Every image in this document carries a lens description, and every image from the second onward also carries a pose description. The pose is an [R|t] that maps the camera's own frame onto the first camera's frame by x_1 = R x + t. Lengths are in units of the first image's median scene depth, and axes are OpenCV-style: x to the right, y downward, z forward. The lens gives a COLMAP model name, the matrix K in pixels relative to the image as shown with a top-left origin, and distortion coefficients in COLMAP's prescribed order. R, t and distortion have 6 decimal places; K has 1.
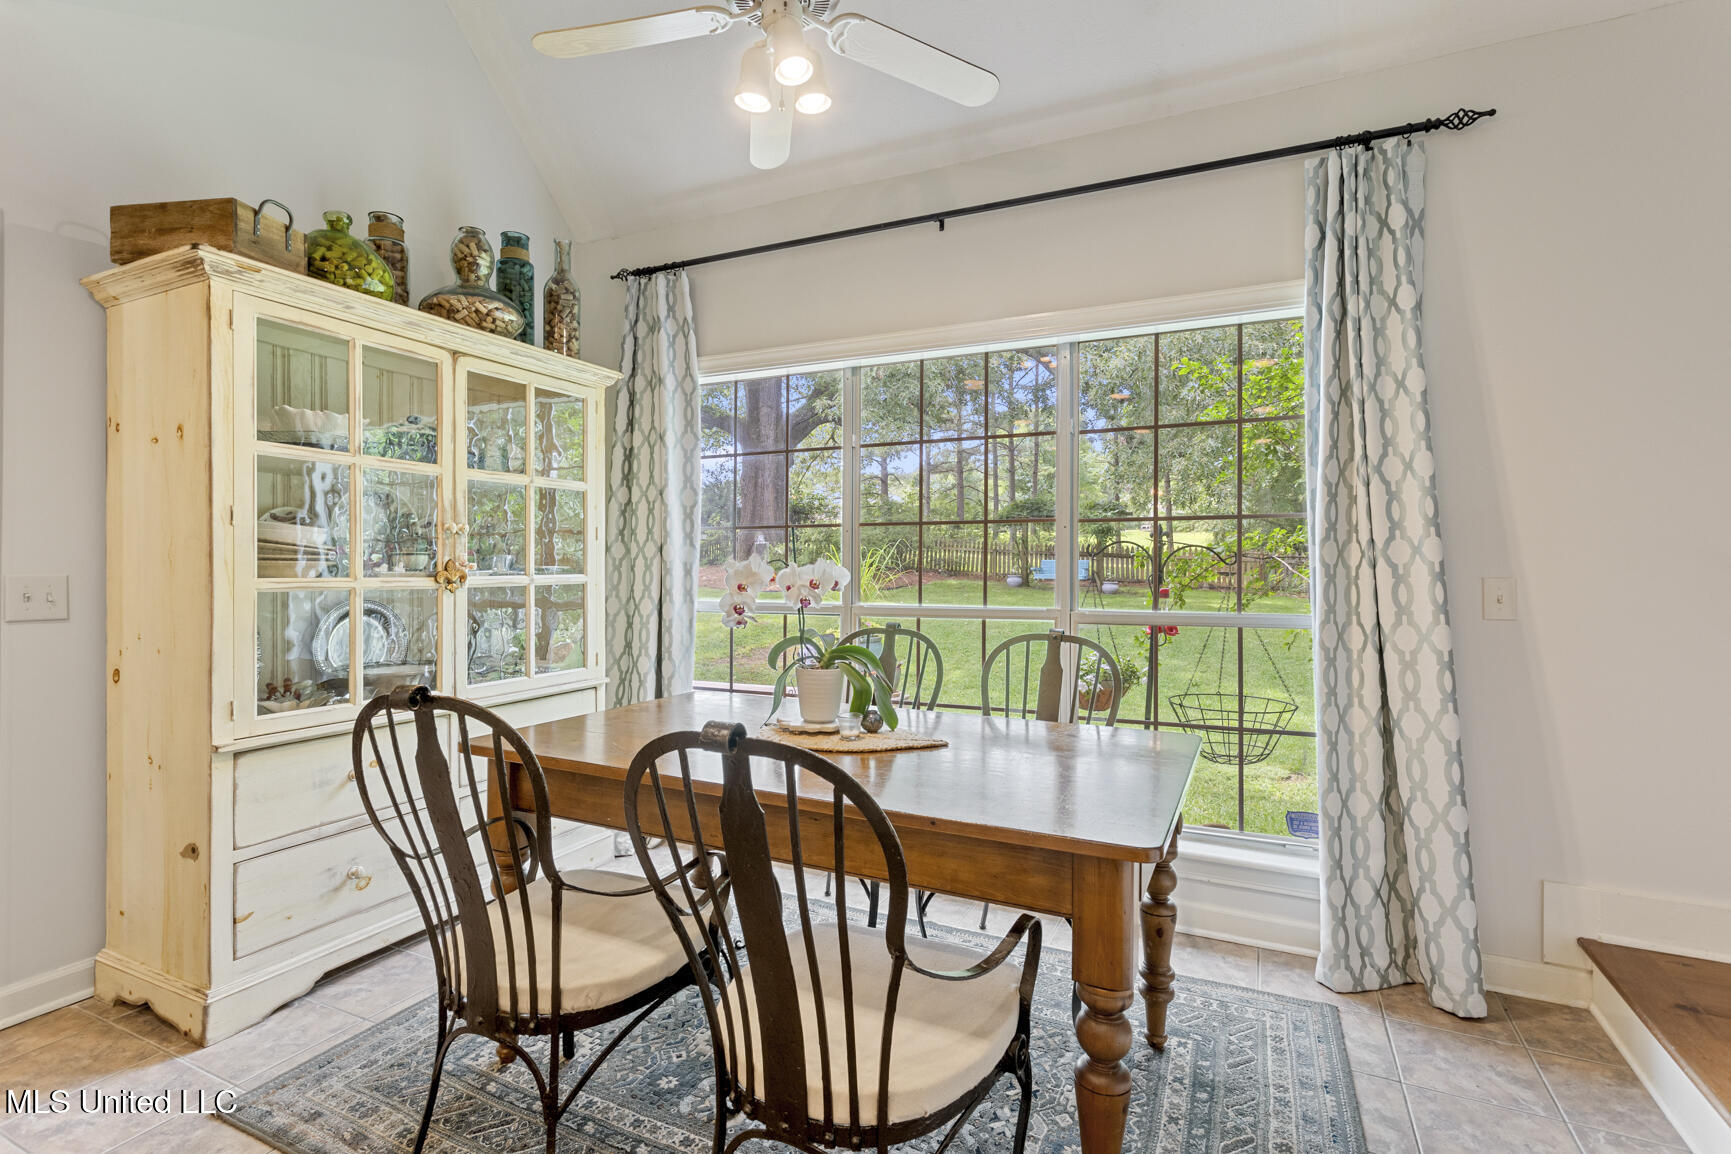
lens RADIAL K [[873.7, 0, 862.9], [0, 873.7, 573.3], [0, 0, 1]] dist [0.002955, 0.001744]
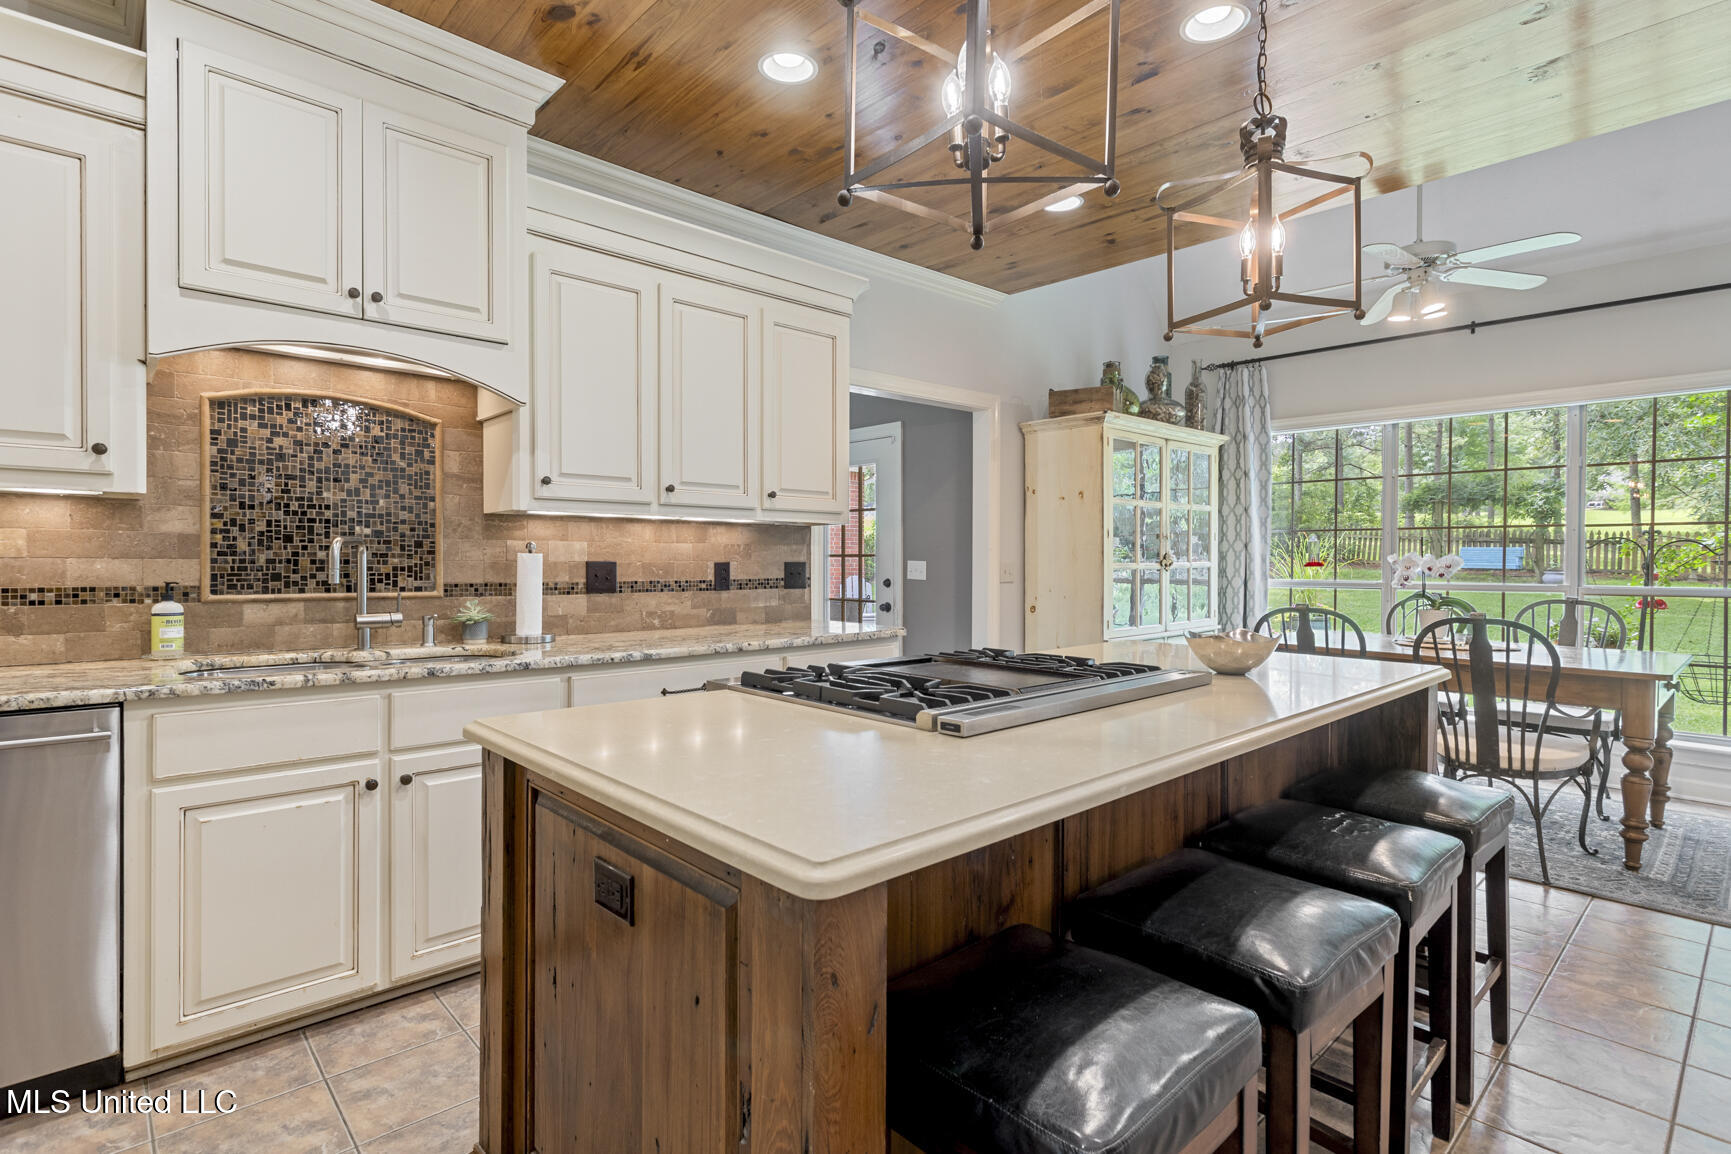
lens RADIAL K [[873.7, 0, 862.9], [0, 873.7, 573.3], [0, 0, 1]] dist [0.002955, 0.001744]
pose [[0.927695, 0.005736, -0.373295, -0.299173], [-0.000615, 0.999904, 0.013836, 0.000853], [0.373339, -0.012606, 0.927609, -0.748567]]
